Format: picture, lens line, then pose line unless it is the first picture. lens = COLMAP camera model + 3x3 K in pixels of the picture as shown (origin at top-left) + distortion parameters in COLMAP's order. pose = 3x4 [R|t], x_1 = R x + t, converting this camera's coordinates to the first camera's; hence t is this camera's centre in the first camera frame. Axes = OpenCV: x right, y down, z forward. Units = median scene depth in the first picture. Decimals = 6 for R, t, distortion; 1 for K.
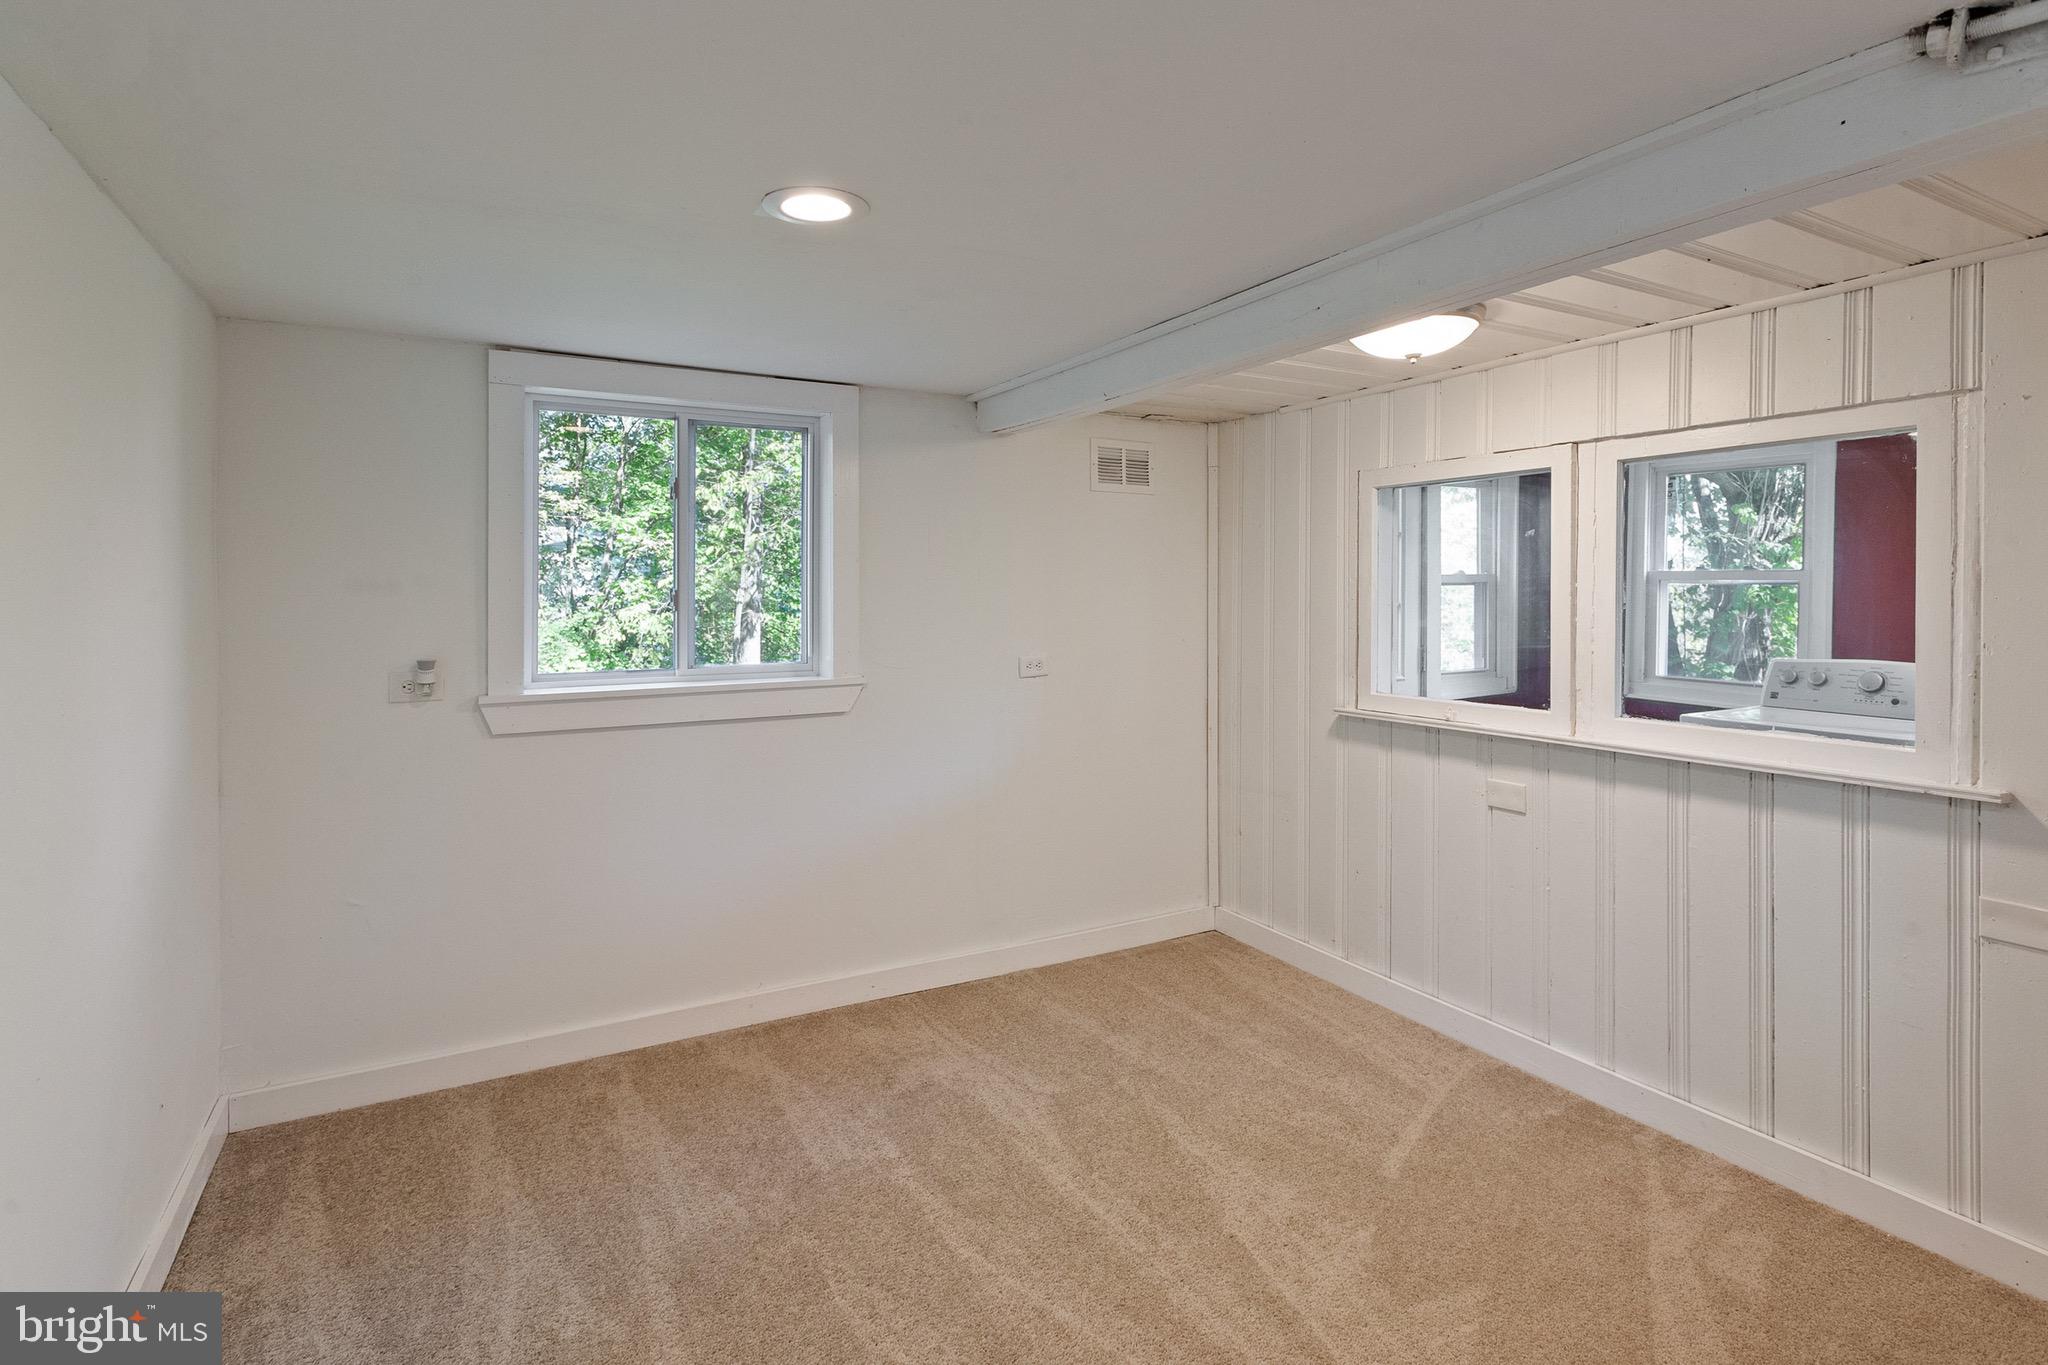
lens RADIAL K [[1012.6, 0, 1023.6], [0, 1012.6, 588.1], [0, 0, 1]] dist [-0.001107, 0.000032]
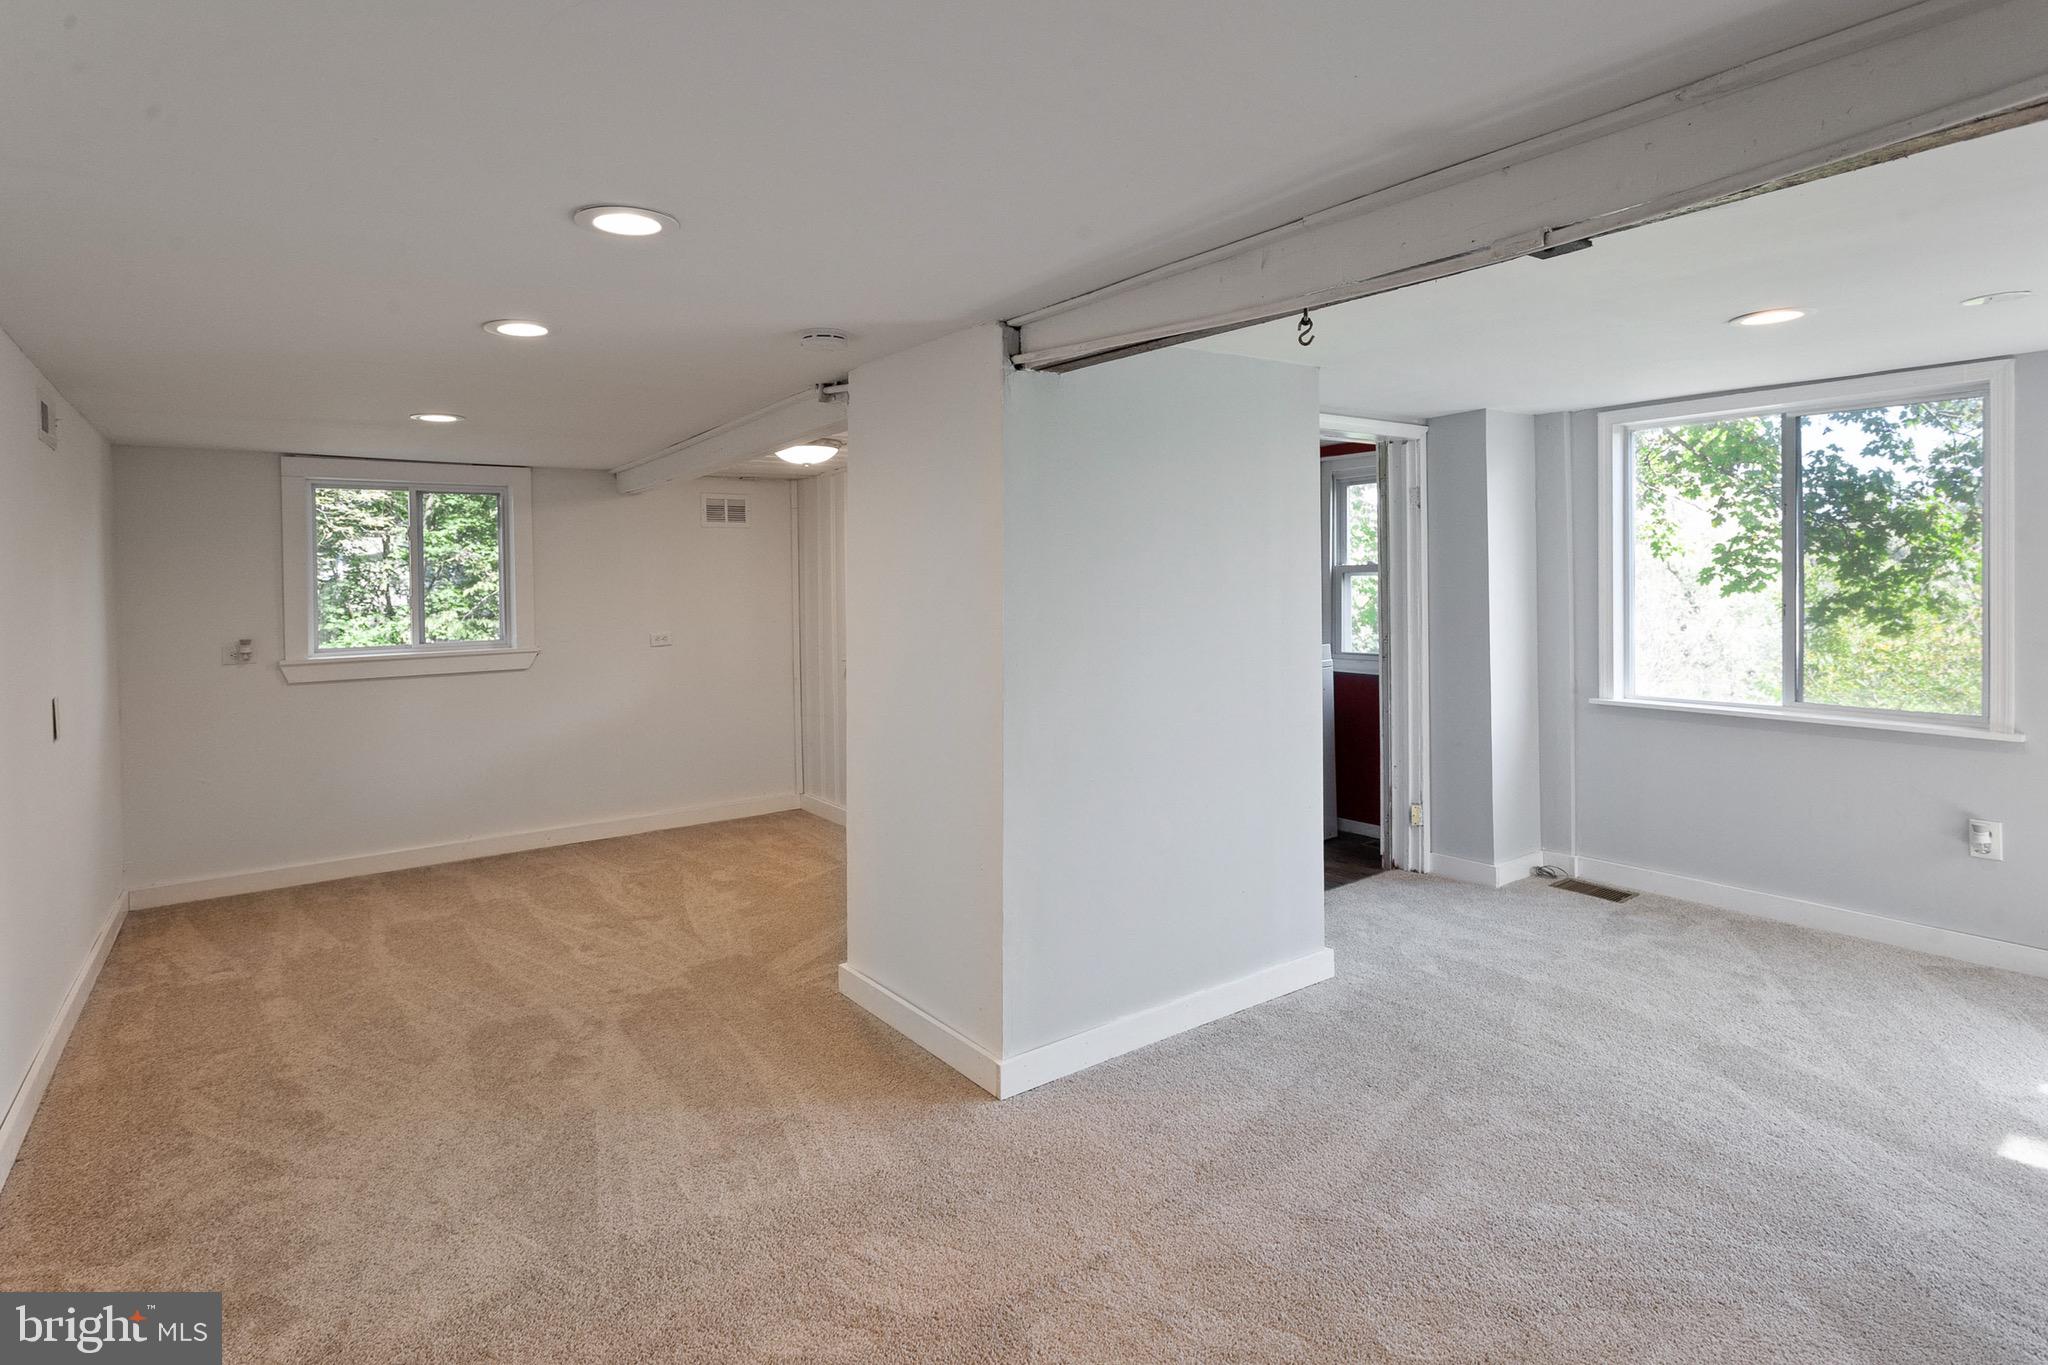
lens RADIAL K [[1024.7, 0, 1015.8], [0, 1024.7, 584.1], [0, 0, 1]] dist [-0.000084, 0.001826]
pose [[0.992341, -0.019684, 0.121948, 0.384250], [0.020087, 0.999796, -0.002081, 0.005769], [-0.121882, 0.004514, 0.992534, -0.686415]]
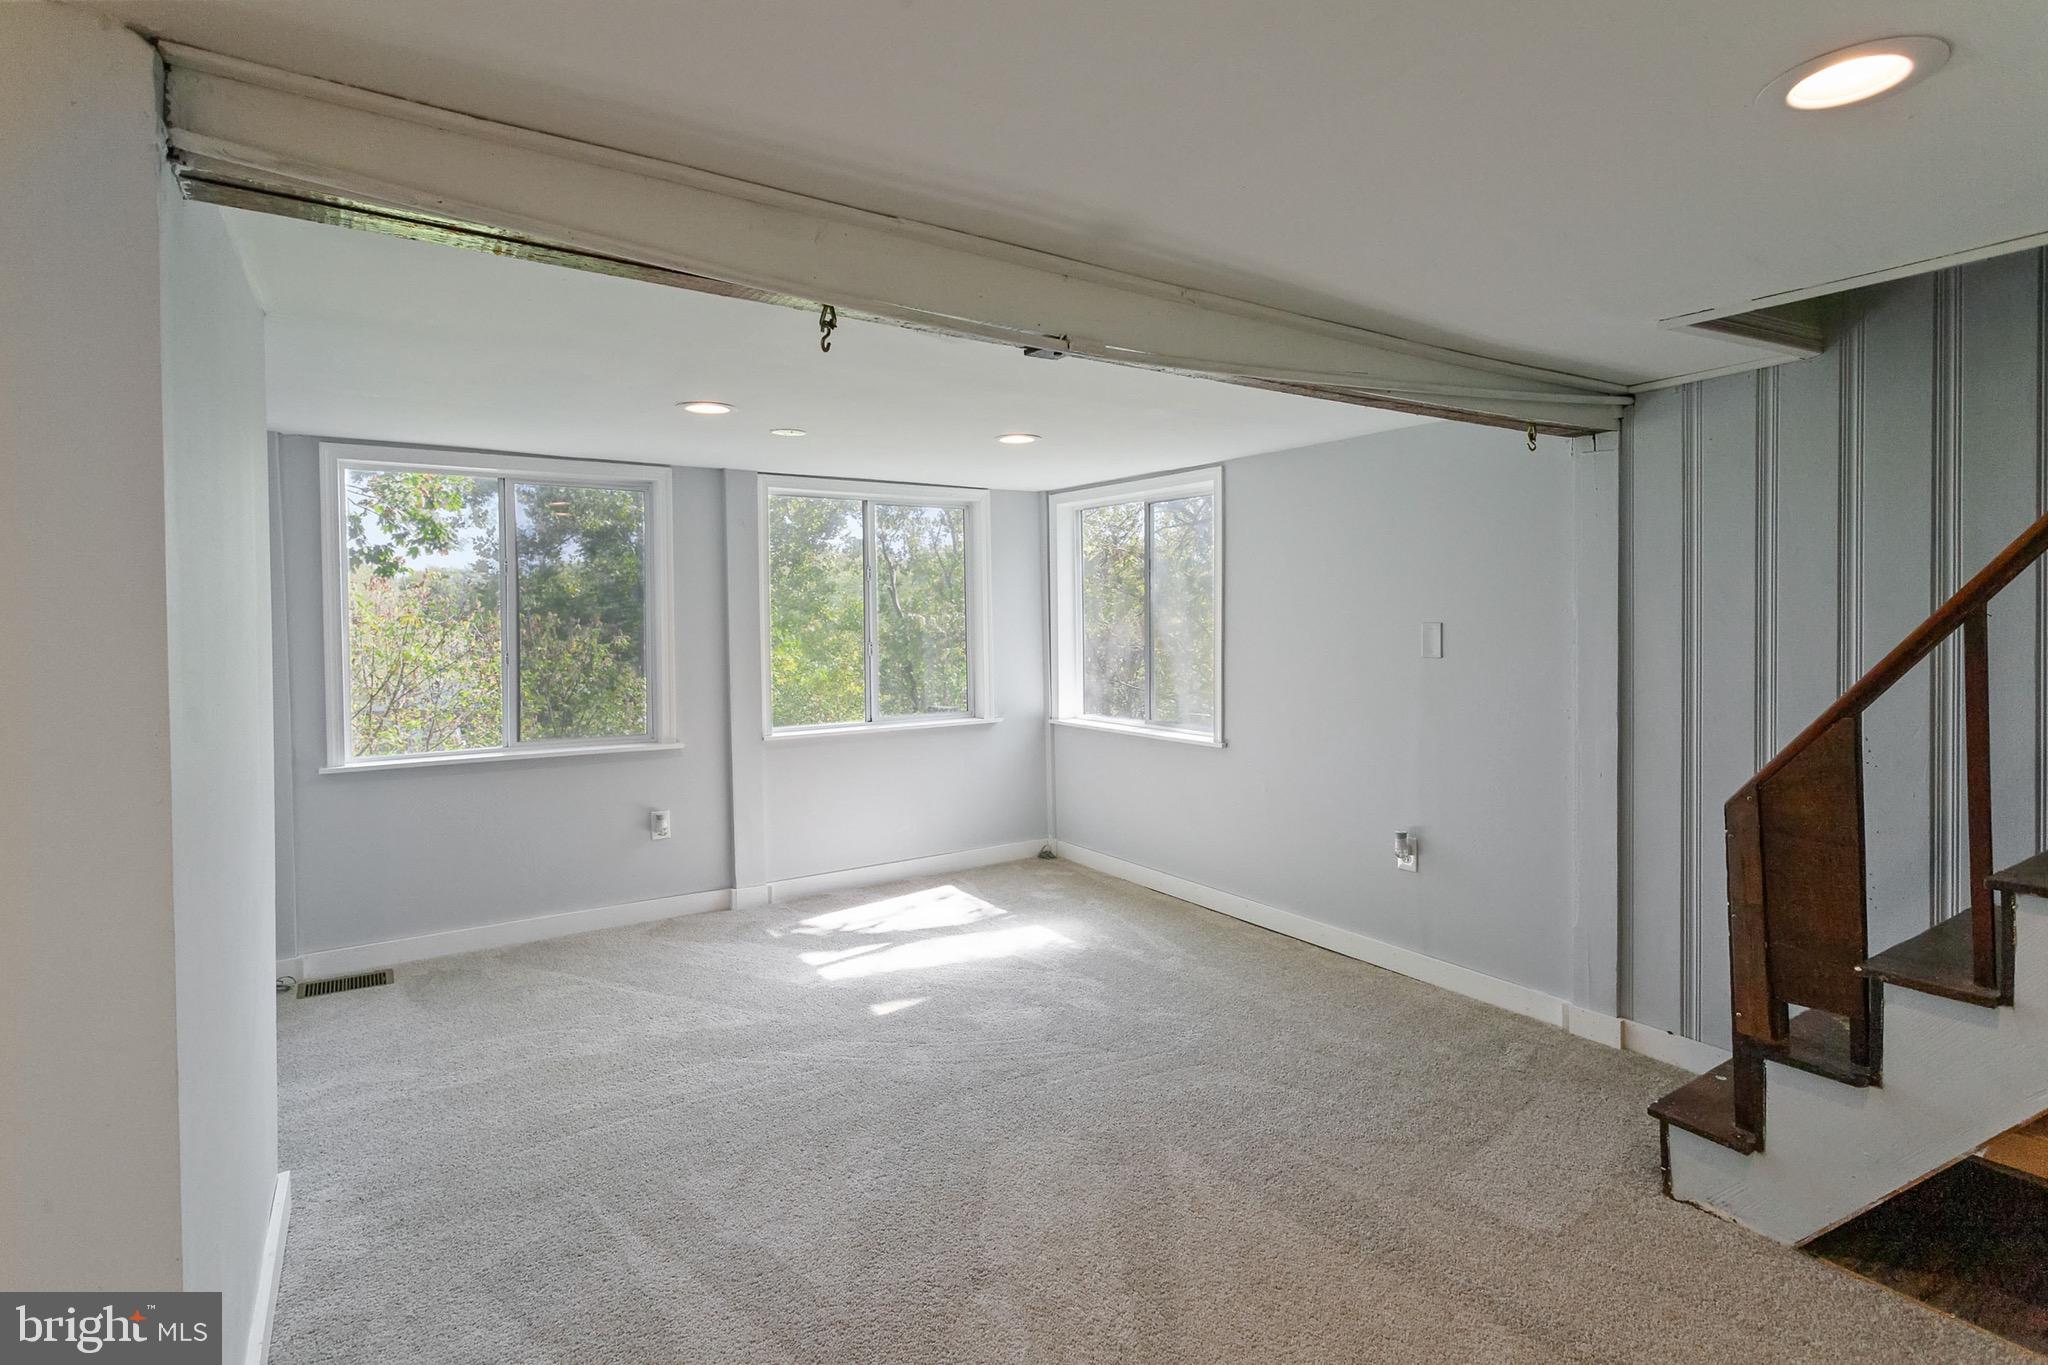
lens RADIAL K [[1004.8, 0, 995.0], [0, 1004.8, 641.0], [0, 0, 1]] dist [0.001513, 0.000540]
pose [[-0.057714, -0.030233, 0.997875, 0.111113], [0.014529, 0.999410, 0.031120, -0.001690], [-0.998227, 0.016294, -0.057240, -0.155809]]
